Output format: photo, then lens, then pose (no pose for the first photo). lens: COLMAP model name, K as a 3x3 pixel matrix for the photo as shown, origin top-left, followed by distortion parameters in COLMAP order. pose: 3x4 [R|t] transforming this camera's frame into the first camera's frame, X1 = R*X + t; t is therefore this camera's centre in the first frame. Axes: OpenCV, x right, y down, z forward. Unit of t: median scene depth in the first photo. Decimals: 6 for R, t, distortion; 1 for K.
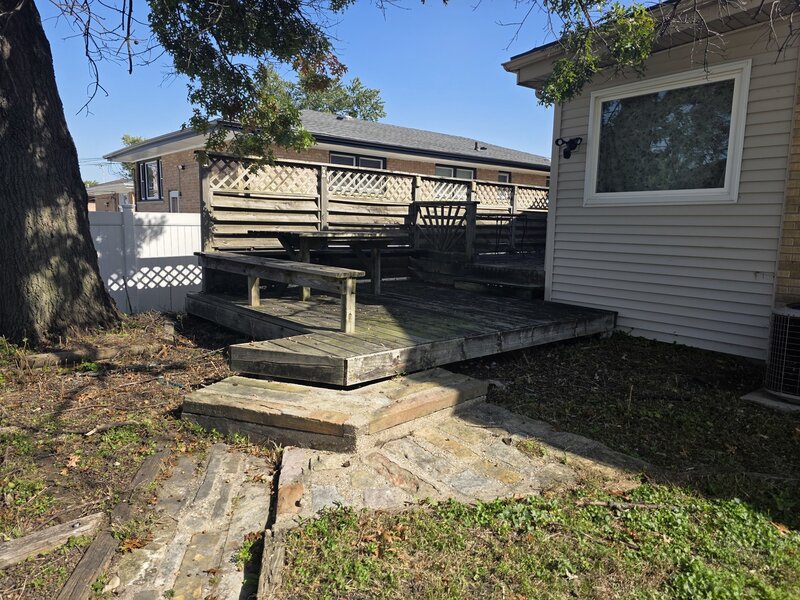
lens RADIAL K [[541.2, 0, 400.0], [0, 541.2, 300.7], [0, 0, 1]] dist [0.052315, -0.050820]
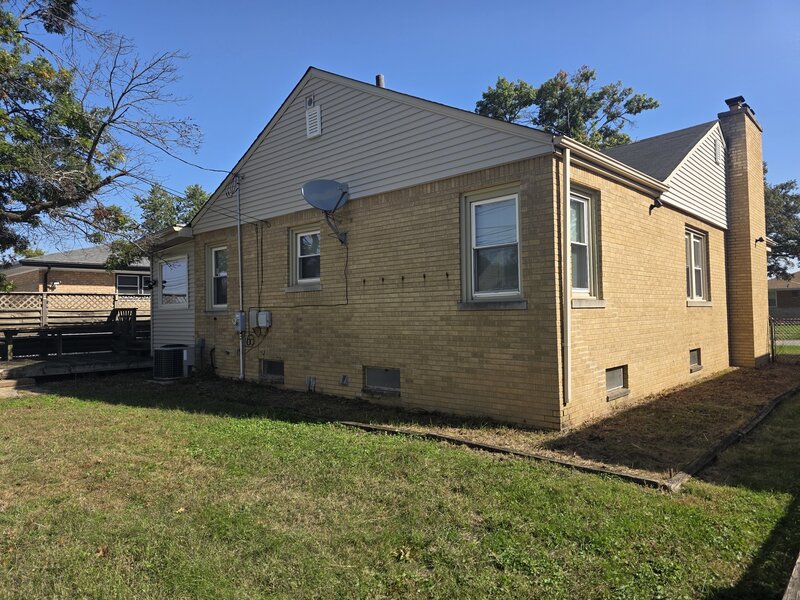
lens RADIAL K [[541.2, 0, 403.9], [0, 541.2, 298.7], [0, 0, 1]] dist [0.052315, -0.050820]
pose [[0.989694, -0.036626, 0.138434, 0.840953], [0.059300, 0.984776, -0.163401, 0.161153], [-0.130341, 0.169926, 0.976799, -1.047798]]
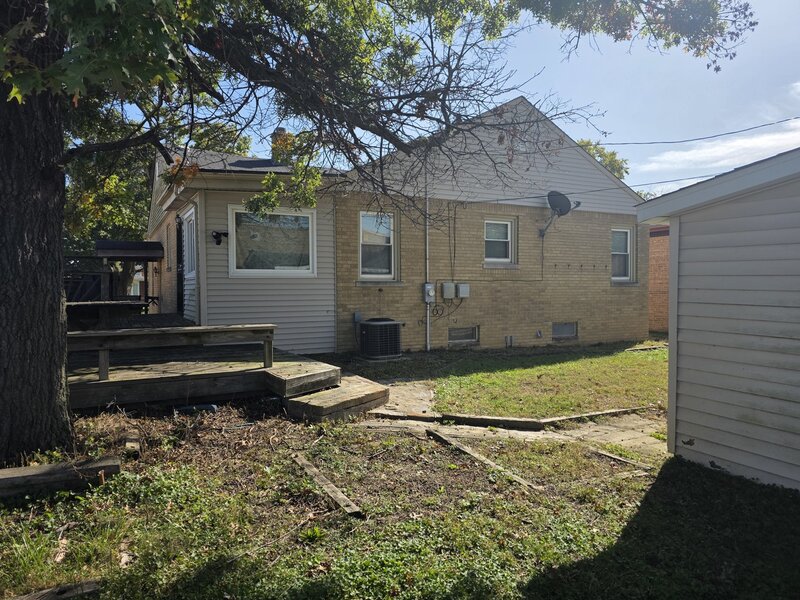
lens RADIAL K [[541.2, 0, 400.7], [0, 541.2, 300.8], [0, 0, 1]] dist [0.052315, -0.050820]
pose [[0.218042, -0.043639, 0.974963, -0.853064], [0.145832, 0.989241, 0.011664, -0.047956], [-0.964982, 0.139638, 0.222060, 0.177952]]
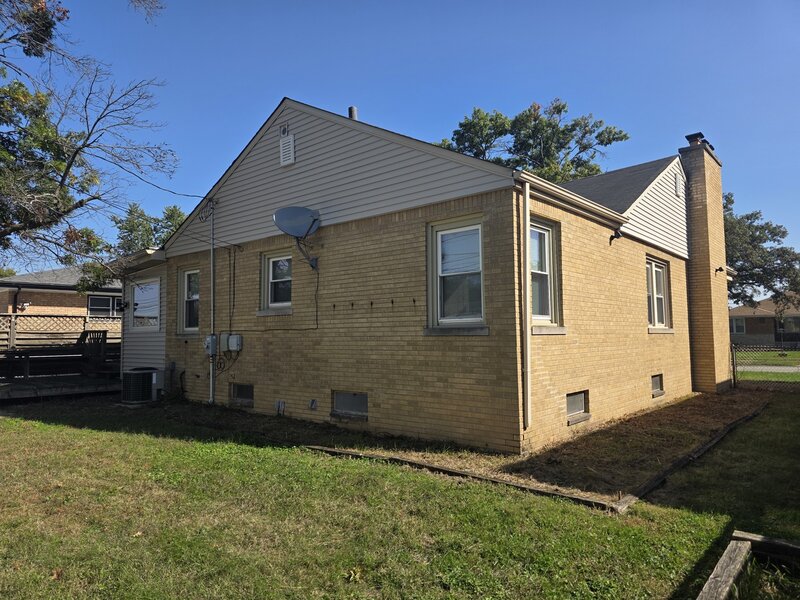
lens RADIAL K [[541.2, 0, 402.0], [0, 541.2, 300.7], [0, 0, 1]] dist [0.052315, -0.050820]
pose [[0.984686, -0.021658, 0.172985, 0.860384], [0.056601, 0.978217, -0.199718, 0.161906], [-0.164891, 0.206451, 0.964463, -1.074672]]
